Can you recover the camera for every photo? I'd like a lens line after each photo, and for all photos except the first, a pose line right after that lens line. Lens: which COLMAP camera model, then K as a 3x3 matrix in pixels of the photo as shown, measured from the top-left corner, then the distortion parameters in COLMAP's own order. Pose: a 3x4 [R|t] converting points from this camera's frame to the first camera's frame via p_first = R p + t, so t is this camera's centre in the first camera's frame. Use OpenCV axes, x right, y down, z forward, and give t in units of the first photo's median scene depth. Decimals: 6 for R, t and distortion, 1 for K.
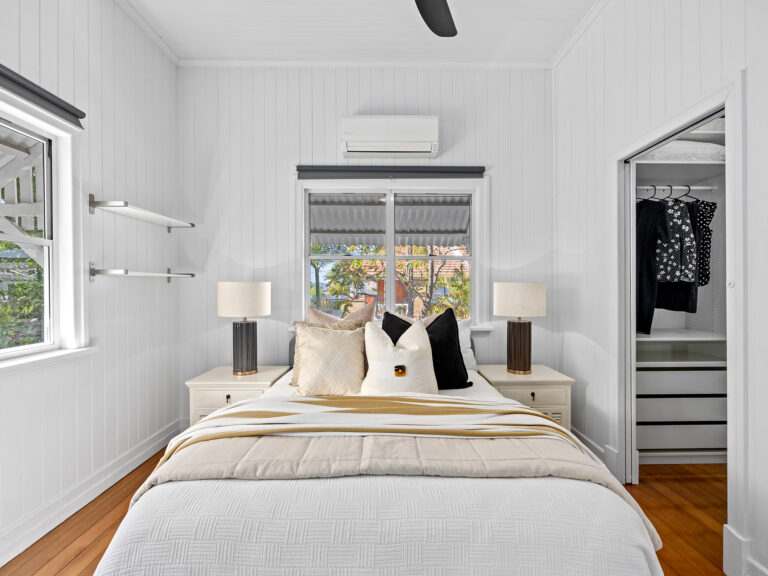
lens RADIAL K [[353.3, 0, 387.5], [0, 353.3, 288.1], [0, 0, 1]] dist [-0.004156, -0.000183]
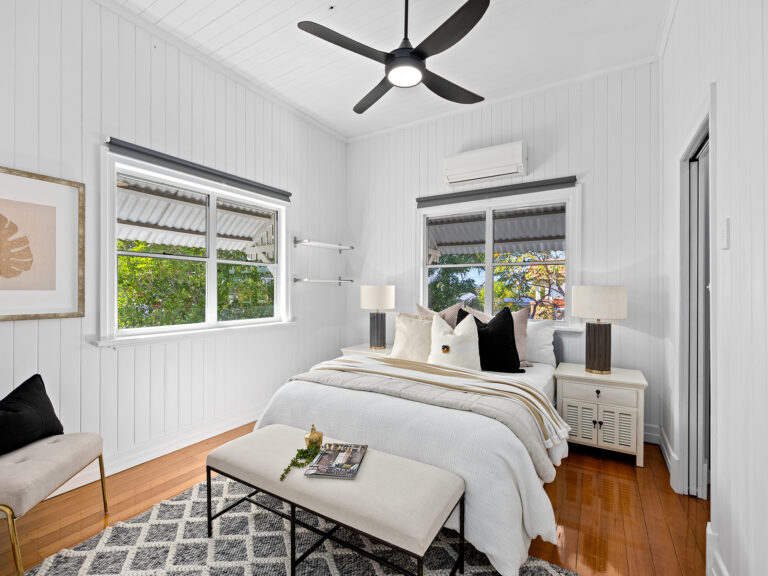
lens RADIAL K [[353.3, 0, 384.1], [0, 353.3, 288.0], [0, 0, 1]] dist [-0.004156, -0.000183]
pose [[0.843095, 0.003101, -0.537756, 0.398973], [-0.007383, 0.999956, -0.005808, 0.001216], [0.537714, 0.008867, 0.843081, -0.212264]]
